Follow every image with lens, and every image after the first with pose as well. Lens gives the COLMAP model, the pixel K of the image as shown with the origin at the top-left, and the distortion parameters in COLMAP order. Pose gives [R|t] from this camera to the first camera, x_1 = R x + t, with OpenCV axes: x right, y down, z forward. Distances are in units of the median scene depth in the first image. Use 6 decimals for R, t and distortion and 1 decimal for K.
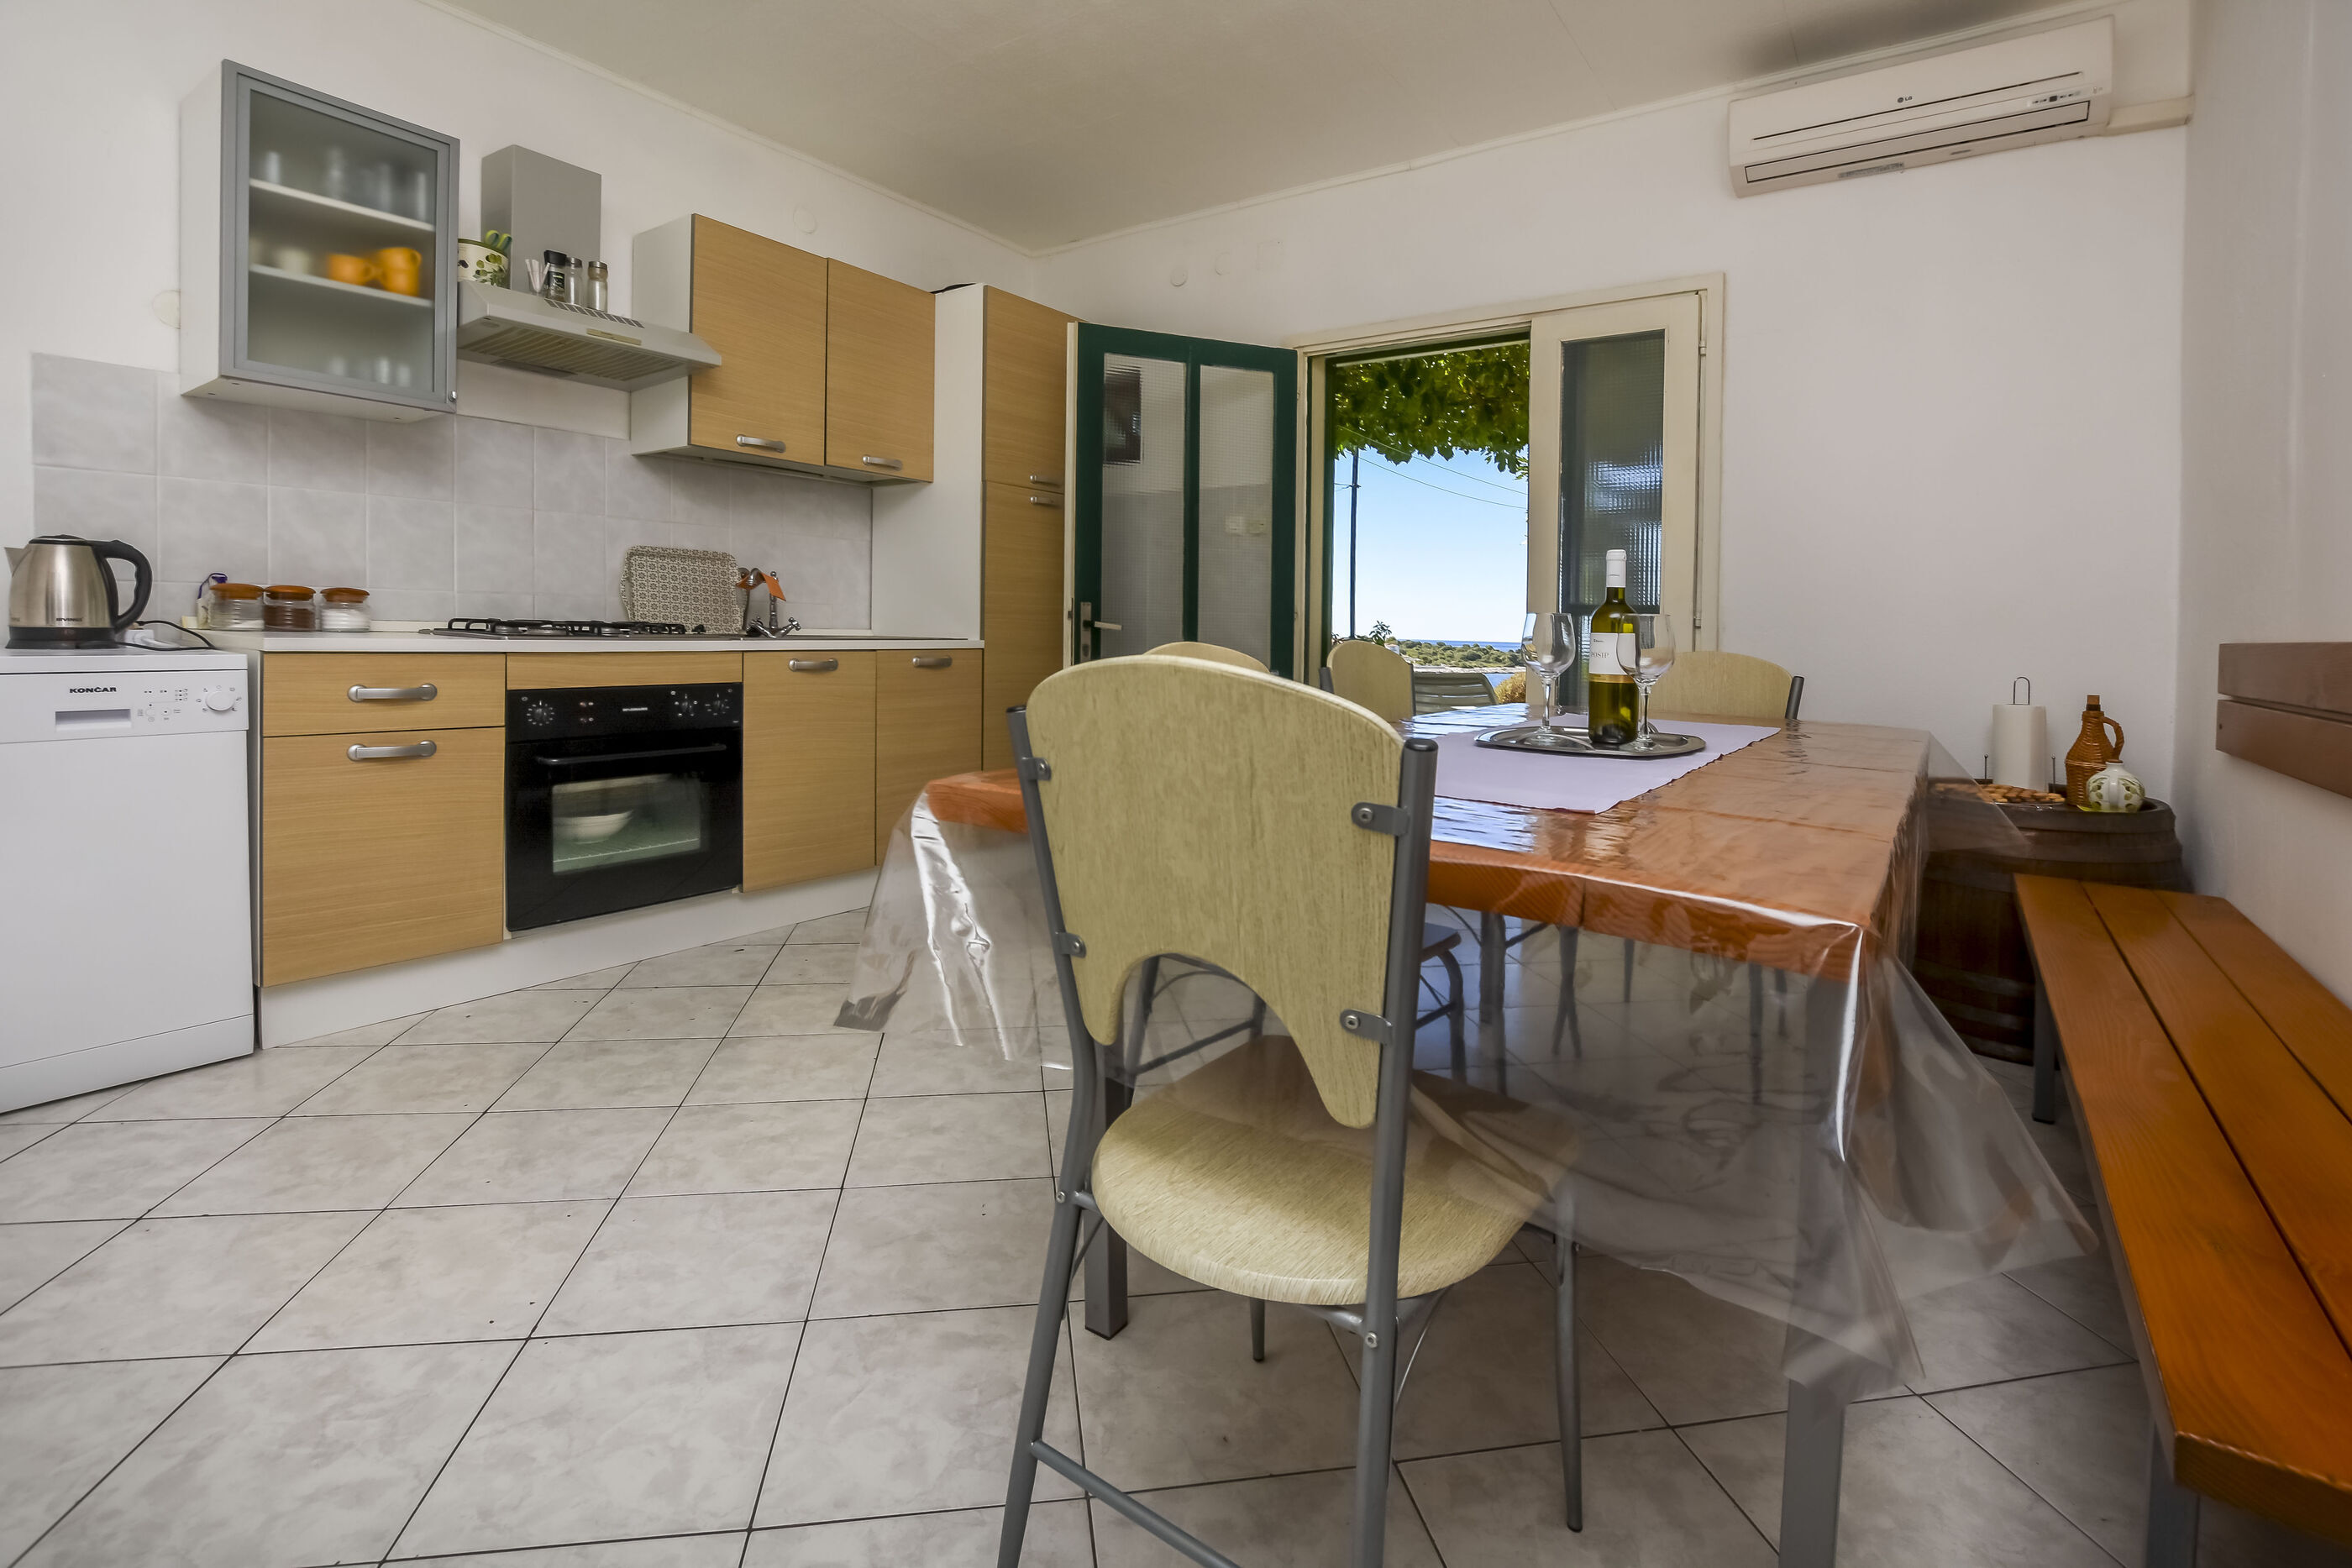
lens RADIAL K [[1063.3, 0, 1119.9], [0, 1063.3, 677.8], [0, 0, 1]] dist [-0.019013, 0.002911]
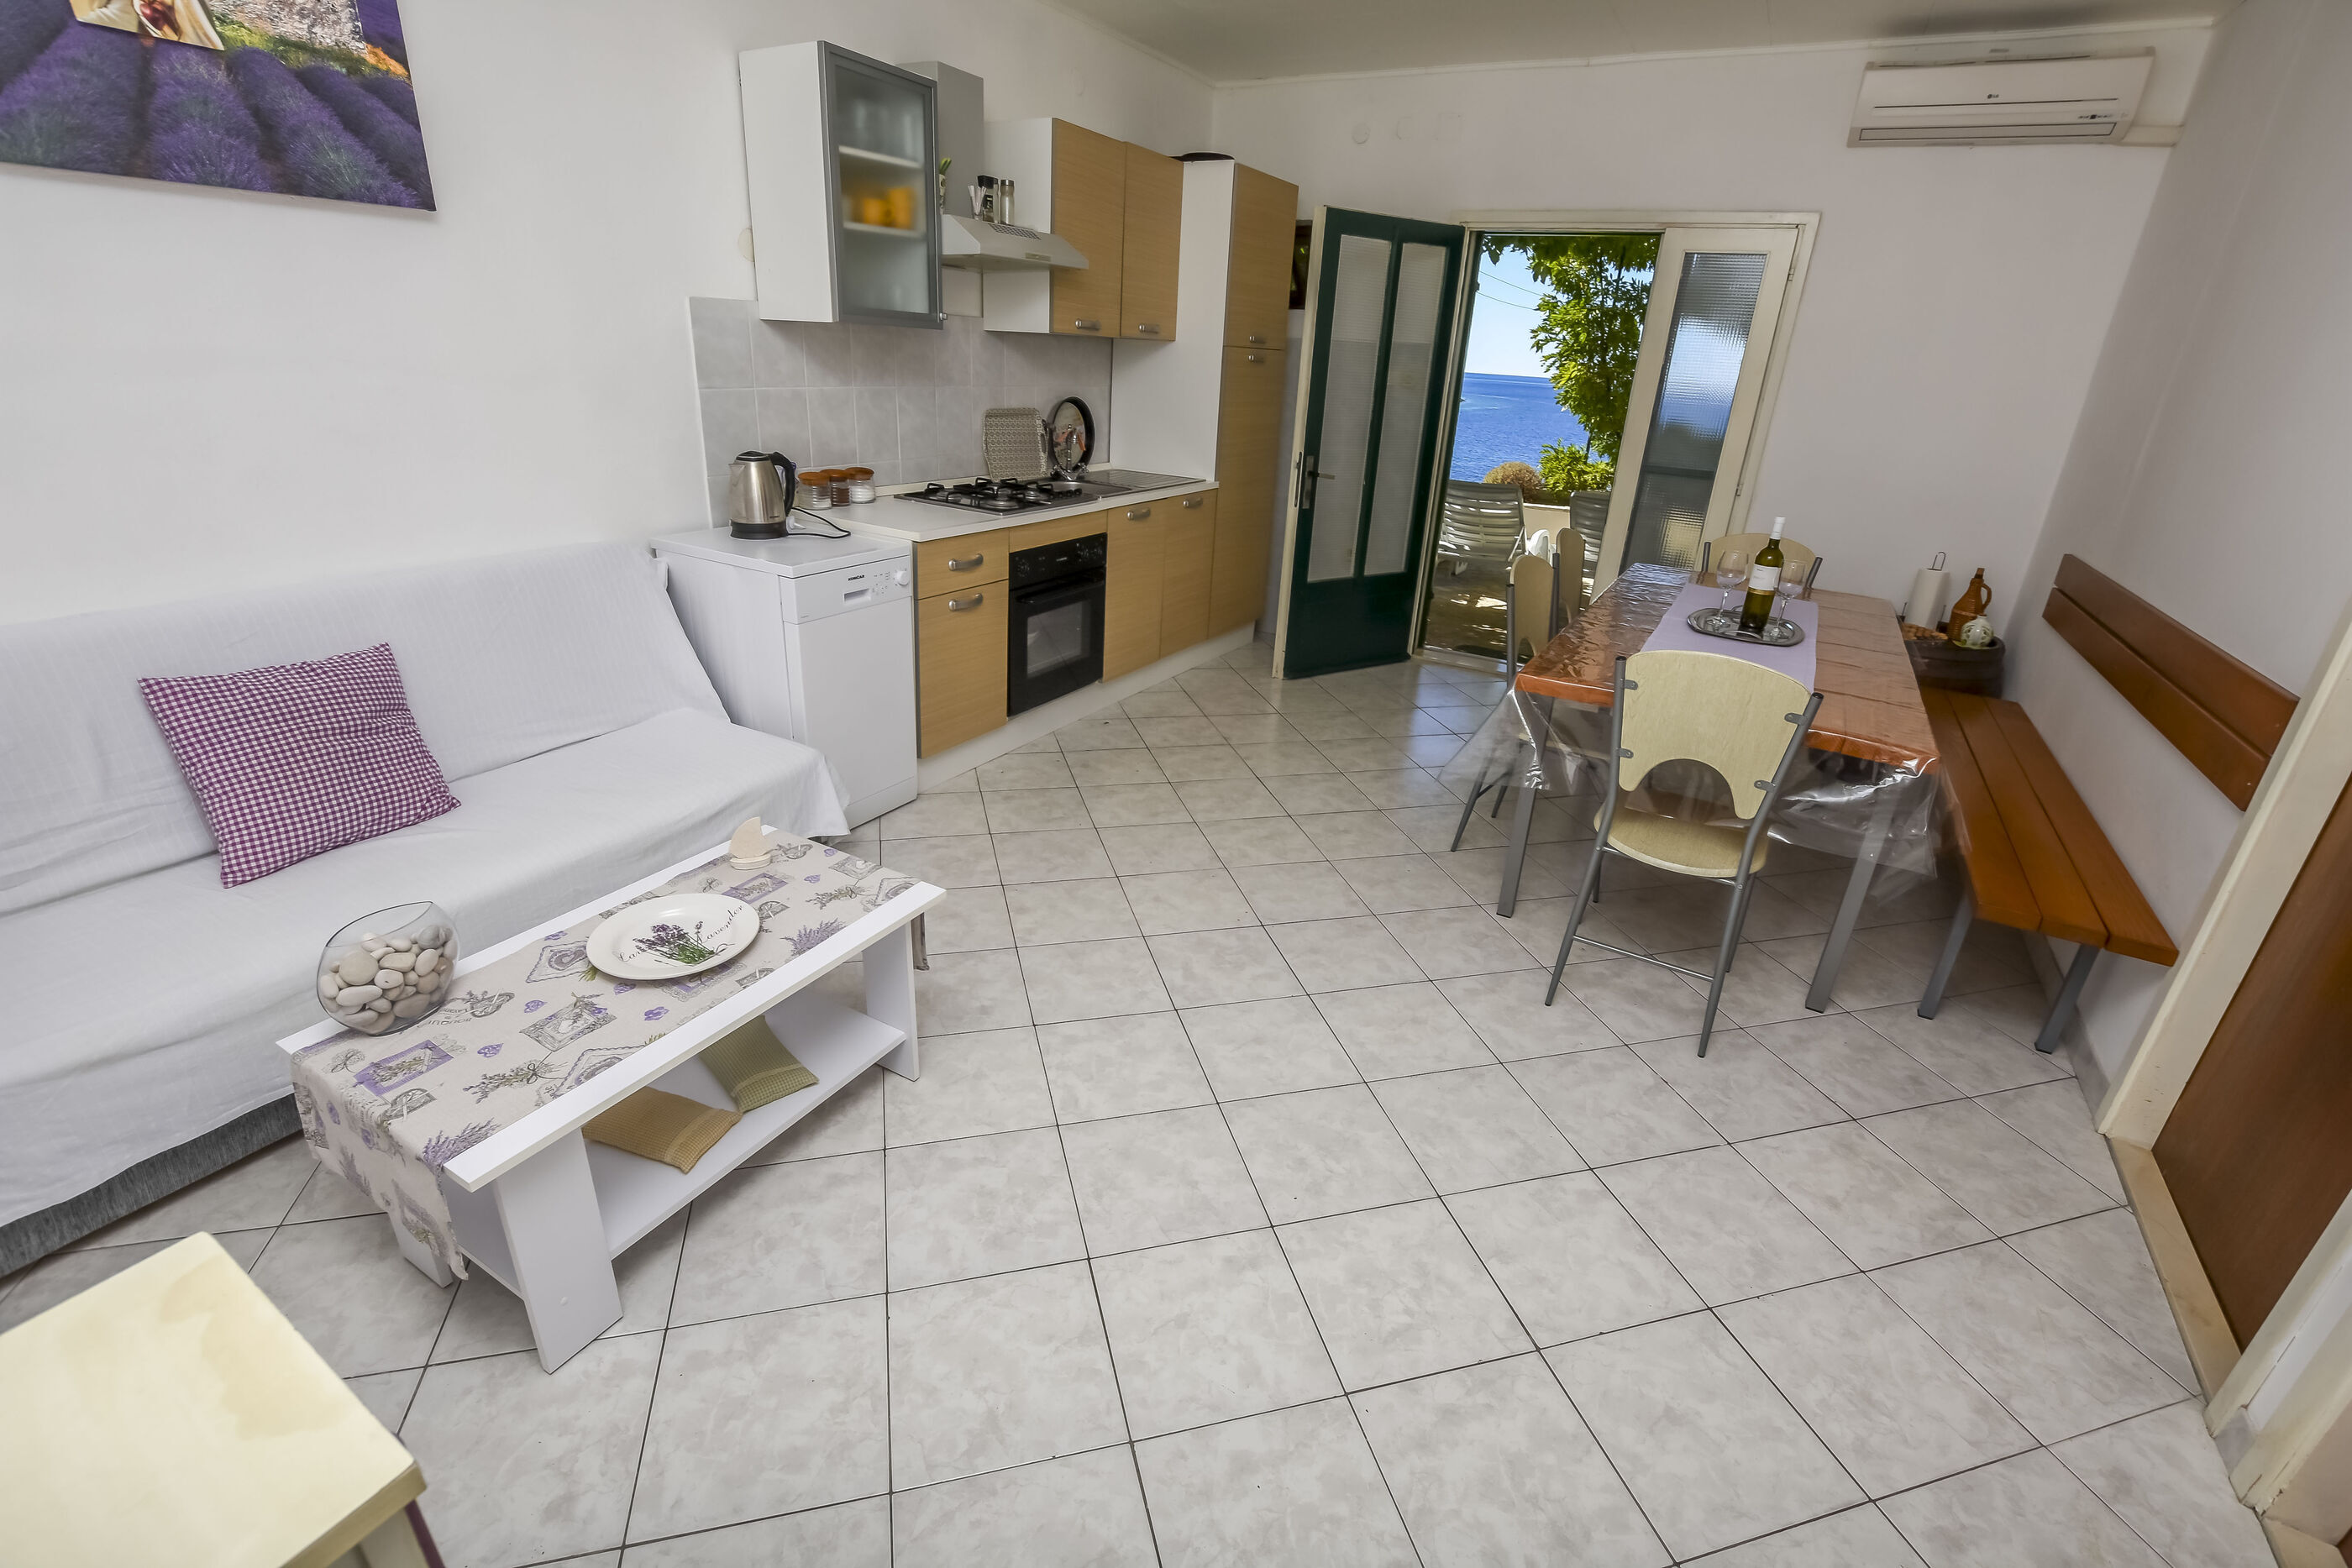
lens RADIAL K [[1063.3, 0, 1131.9], [0, 1063.3, 793.2], [0, 0, 1]] dist [-0.019013, 0.002911]
pose [[0.991248, -0.007405, 0.131807, -0.568713], [-0.040122, 0.934299, 0.354225, -0.186878], [-0.125770, -0.356413, 0.925825, -0.434794]]
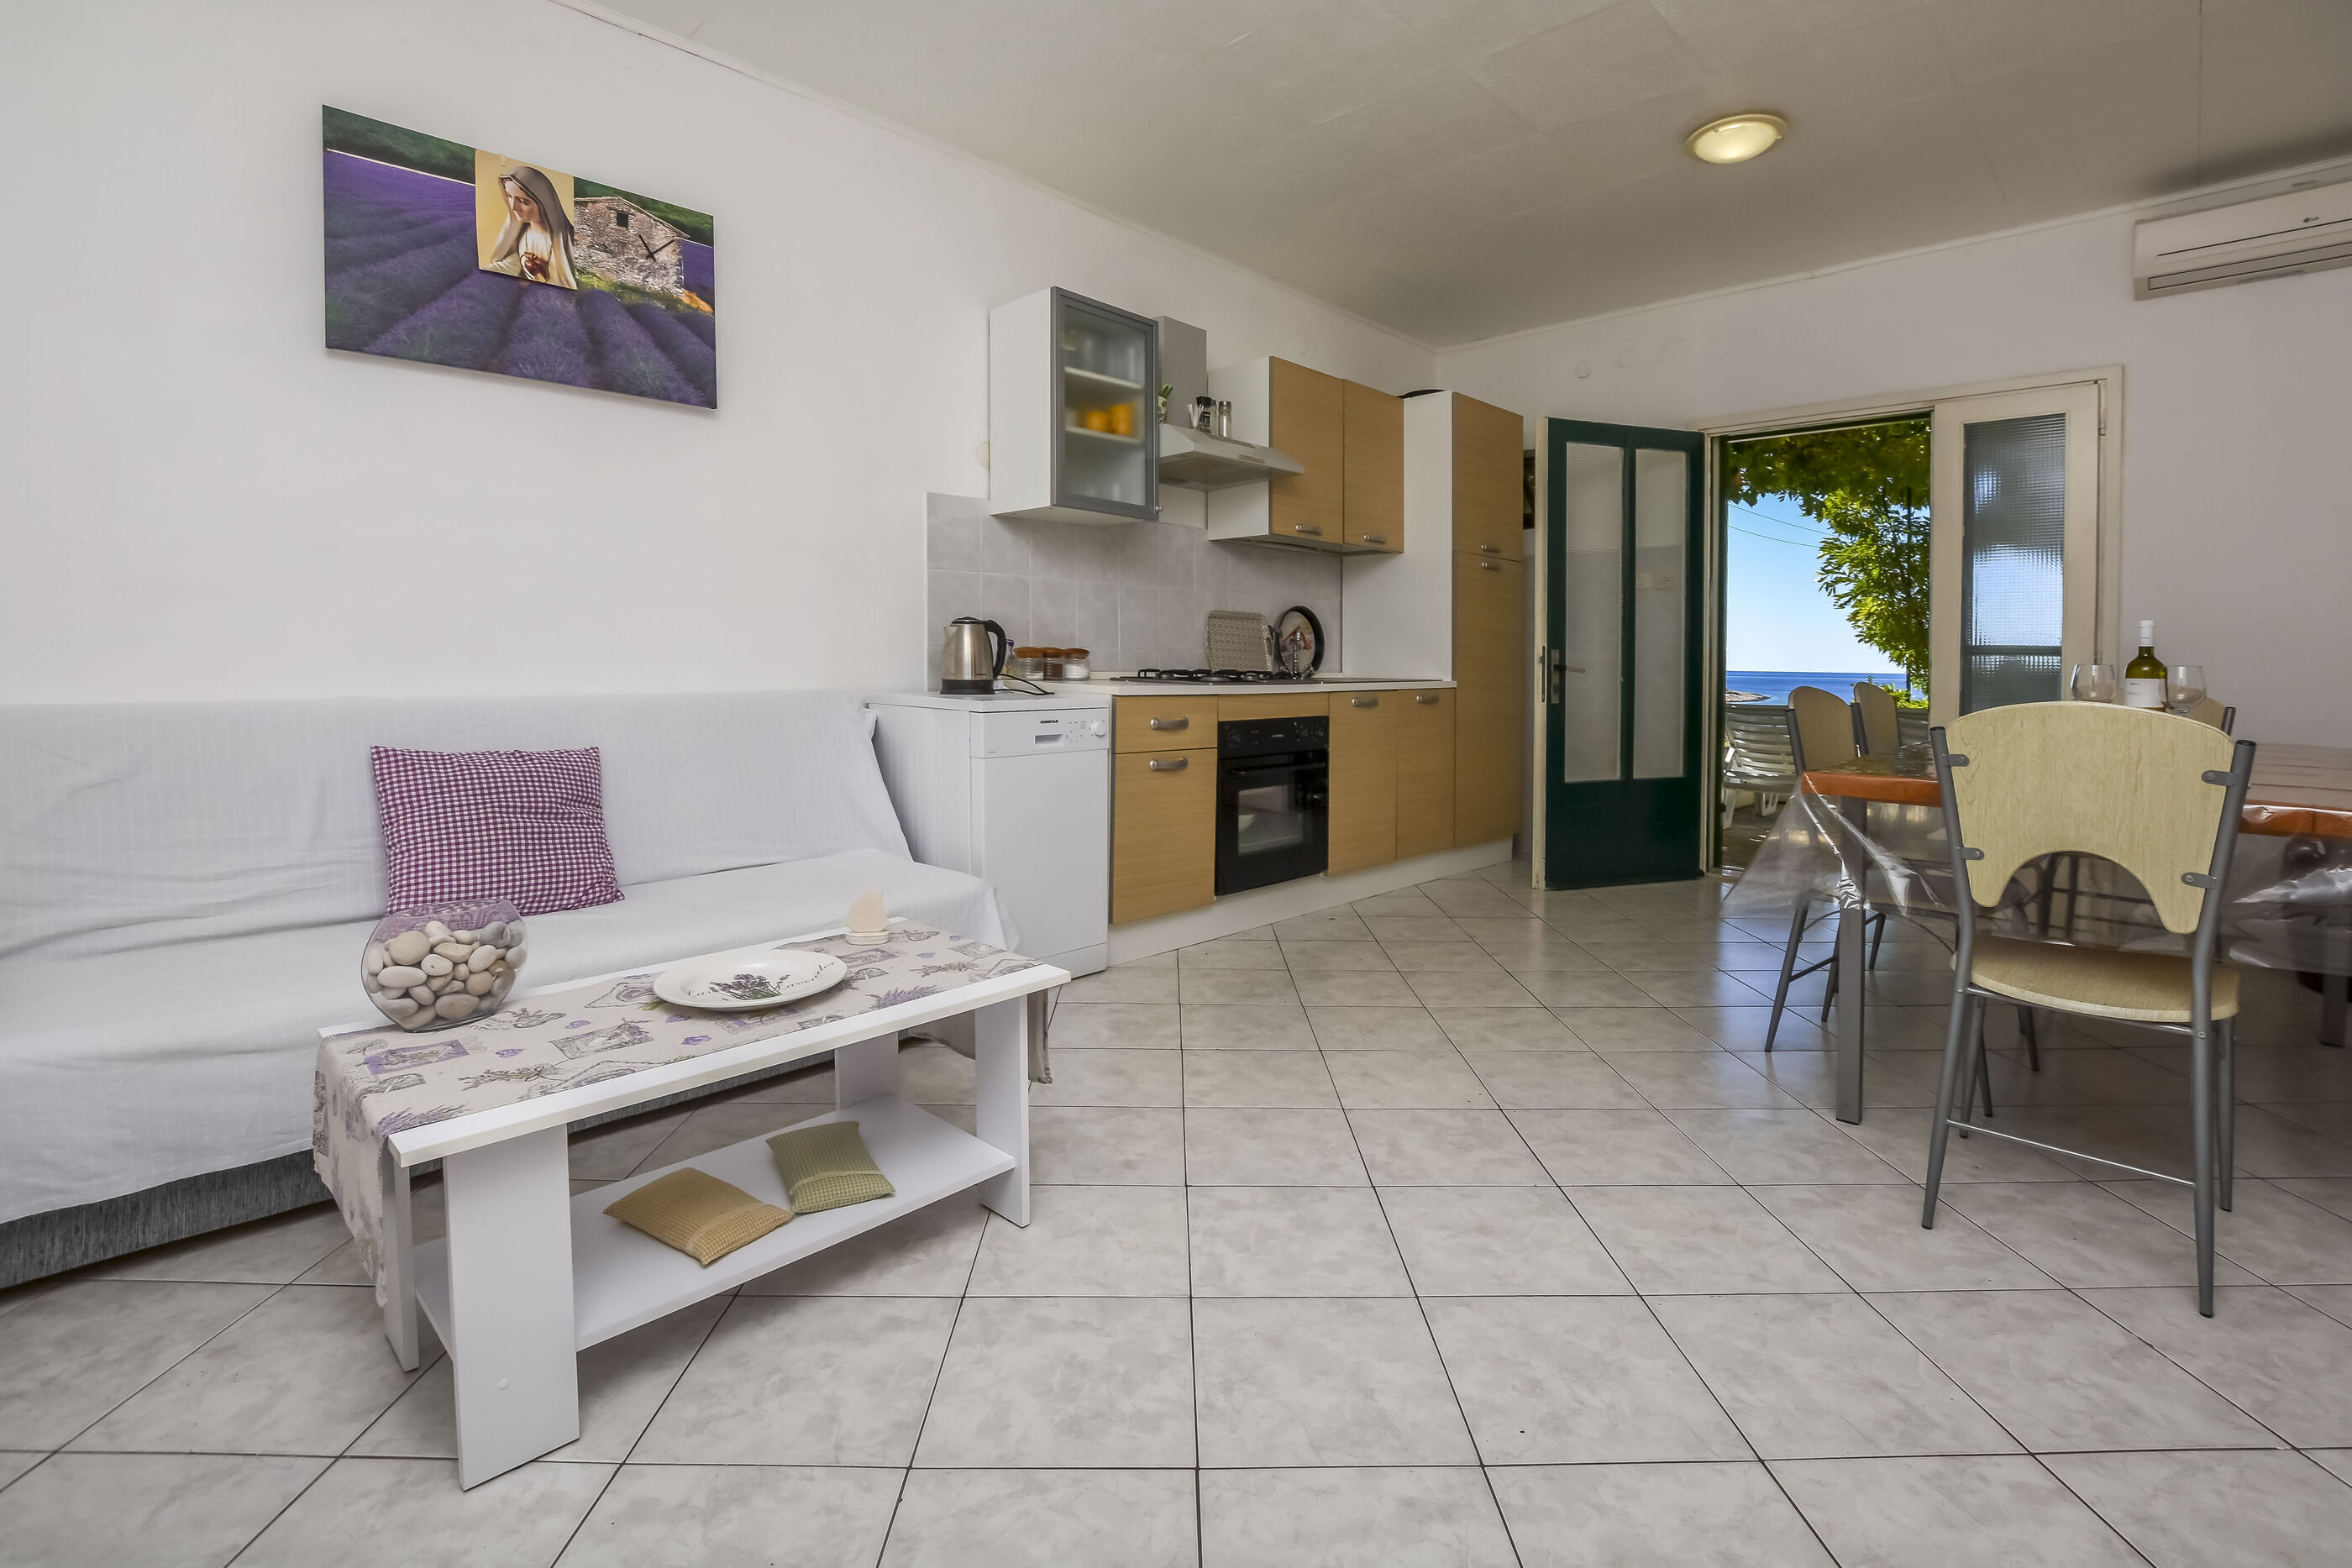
lens RADIAL K [[1063.3, 0, 1144.0], [0, 1063.3, 713.2], [0, 0, 1]] dist [-0.019013, 0.002911]
pose [[0.992301, -0.004567, -0.123764, -0.471820], [0.004773, 0.999988, 0.001368, -0.001430], [0.123756, -0.001948, 0.992311, -0.376027]]
